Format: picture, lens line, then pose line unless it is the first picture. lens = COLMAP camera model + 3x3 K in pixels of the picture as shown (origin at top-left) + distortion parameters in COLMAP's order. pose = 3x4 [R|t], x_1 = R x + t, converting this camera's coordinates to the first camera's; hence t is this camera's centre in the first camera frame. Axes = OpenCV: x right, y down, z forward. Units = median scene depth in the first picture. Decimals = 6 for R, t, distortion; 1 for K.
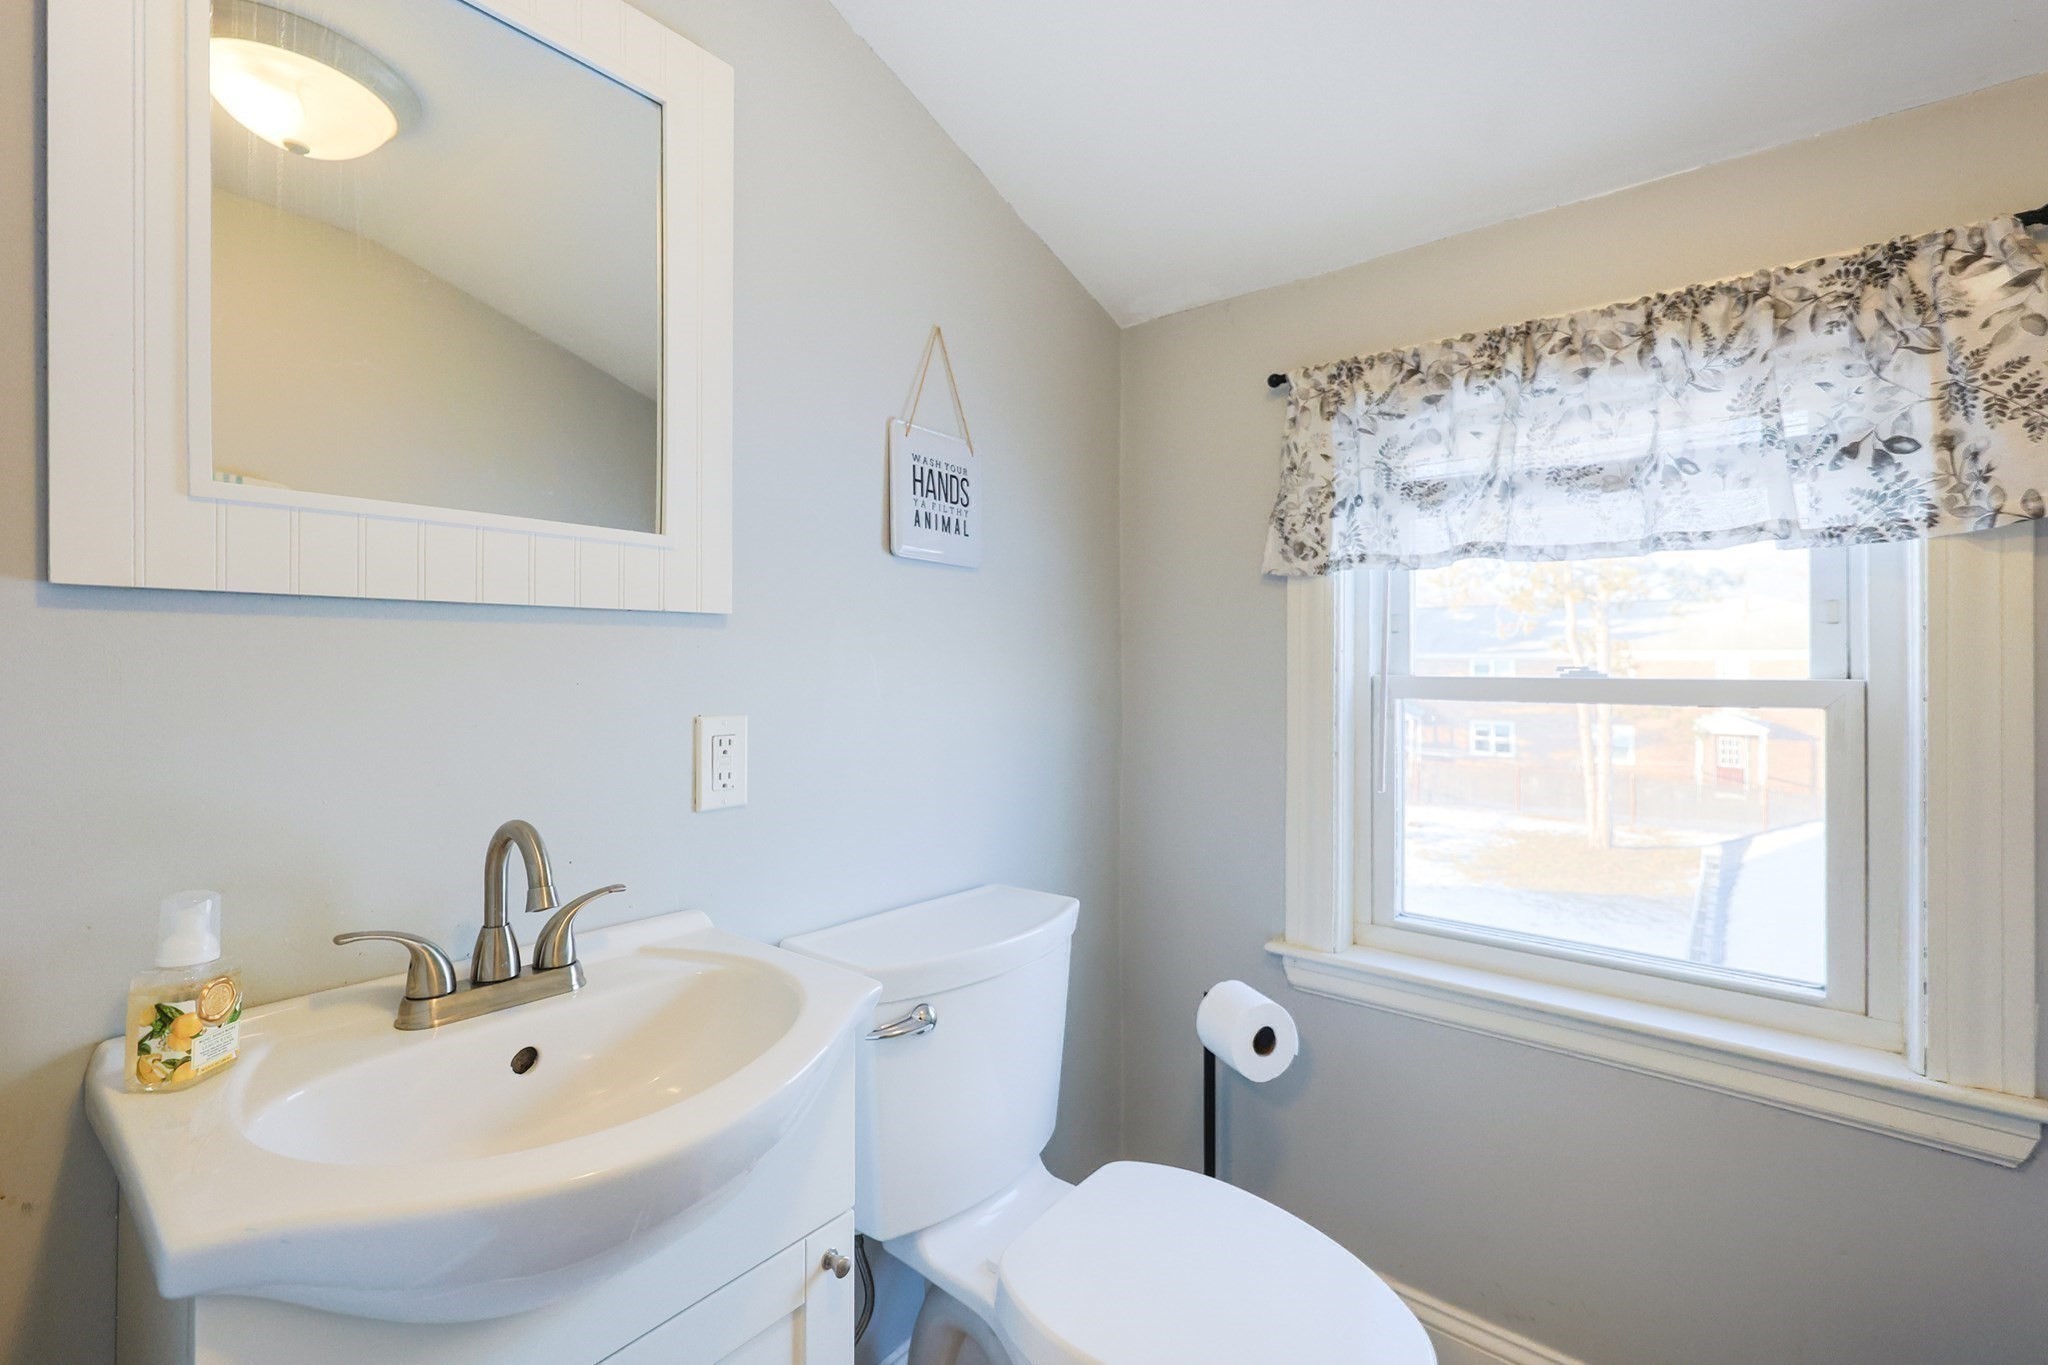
lens RADIAL K [[887.1, 0, 1014.1], [0, 887.1, 670.6], [0, 0, 1]] dist [0.008818, -0.003065]
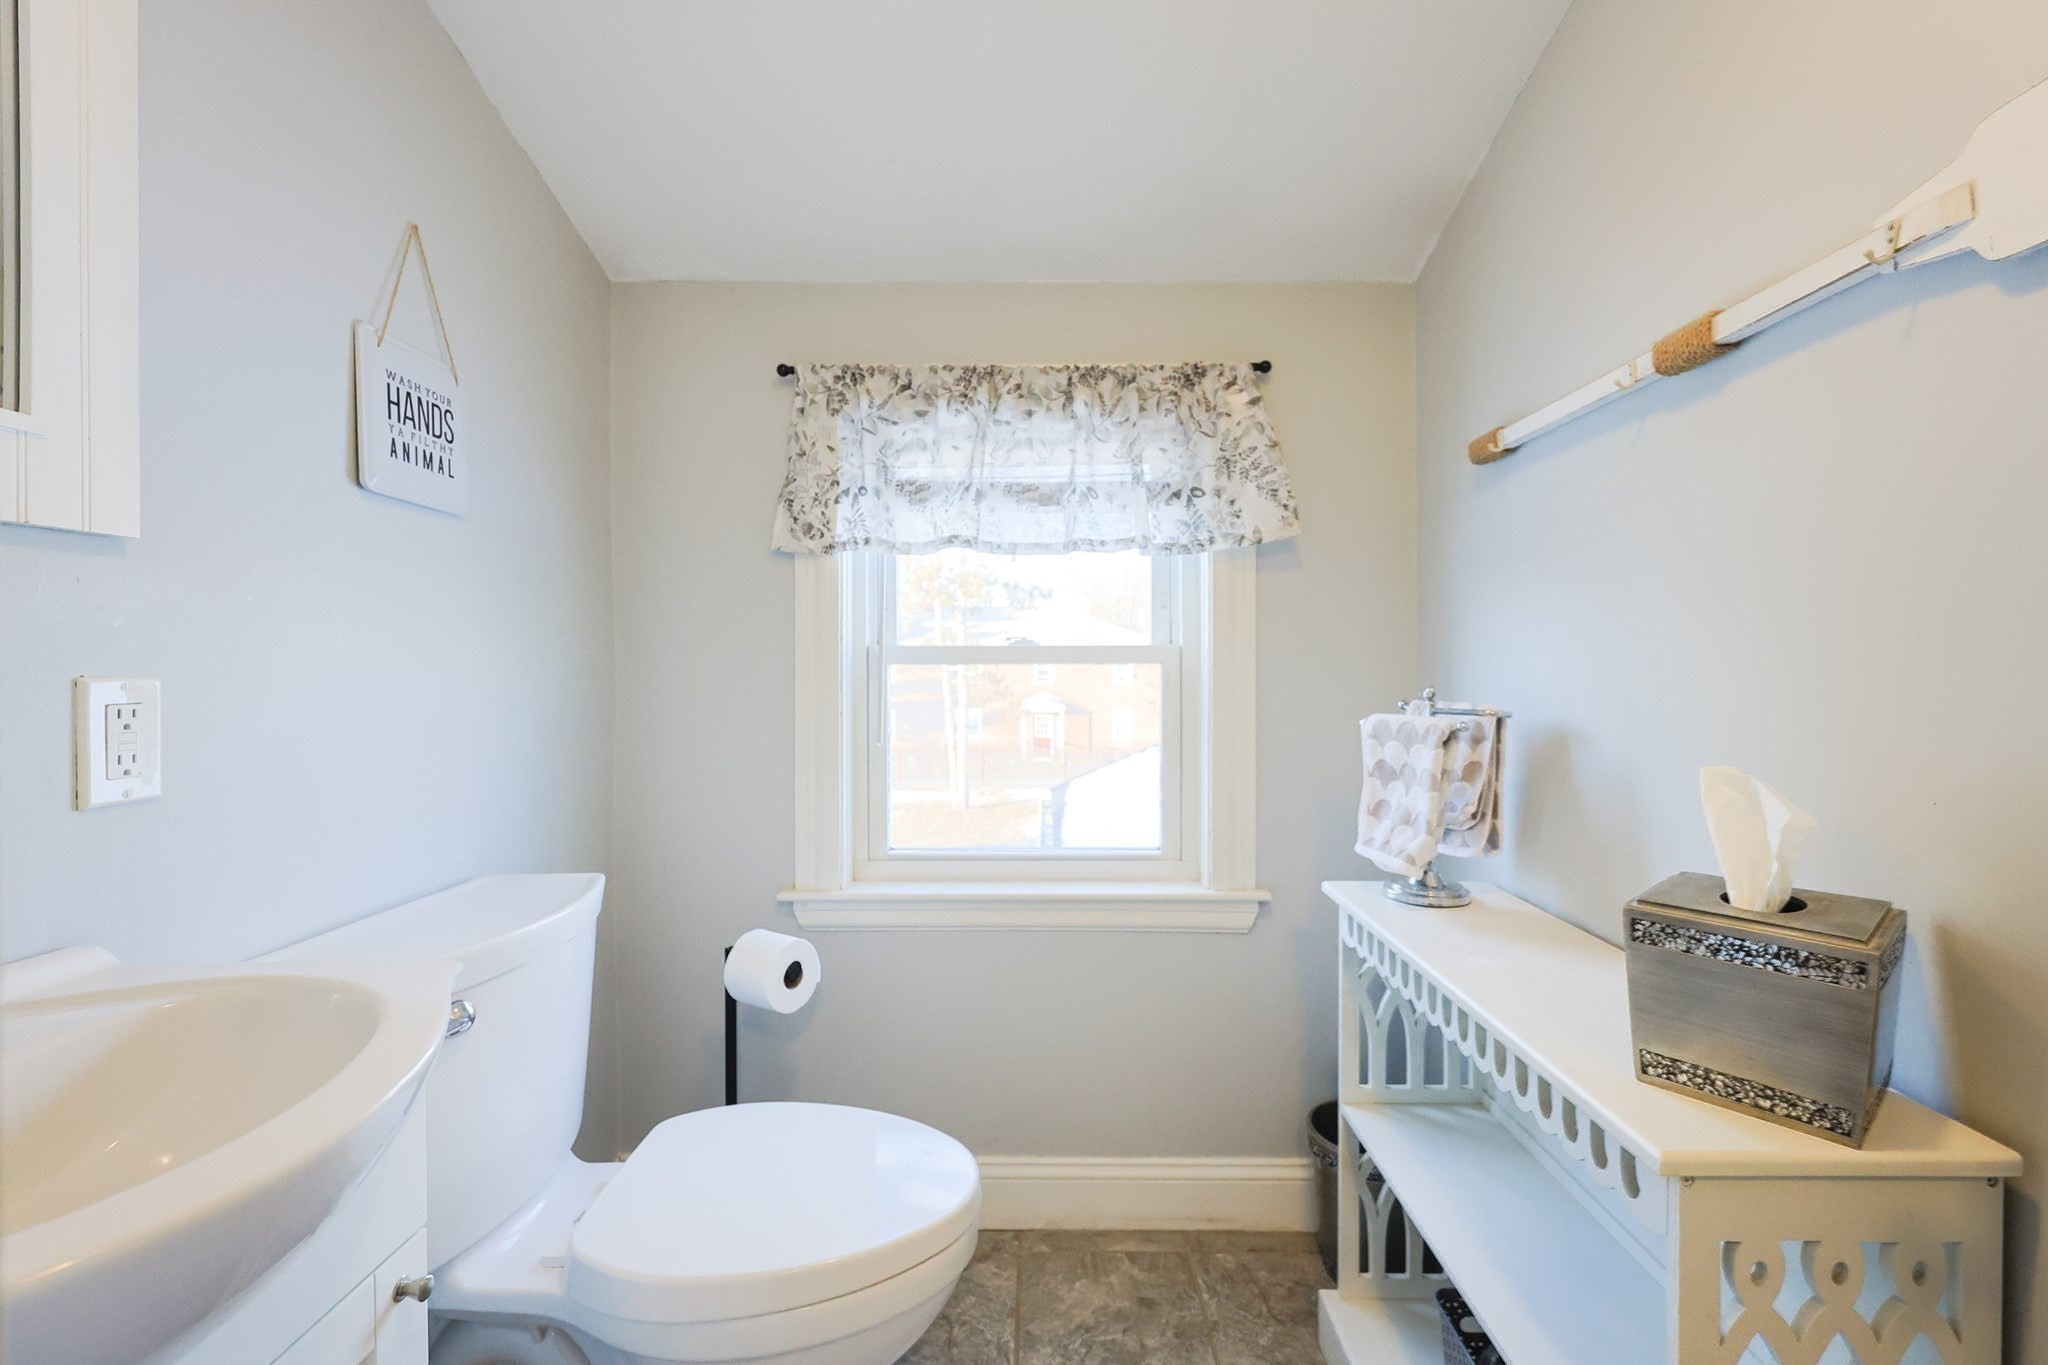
lens RADIAL K [[887.1, 0, 1027.6], [0, 887.1, 681.2], [0, 0, 1]] dist [0.008818, -0.003065]
pose [[0.781741, -0.014479, 0.623435, -0.167925], [0.006235, 0.999862, 0.015402, 0.039184], [-0.623572, -0.008153, 0.781724, -0.032211]]
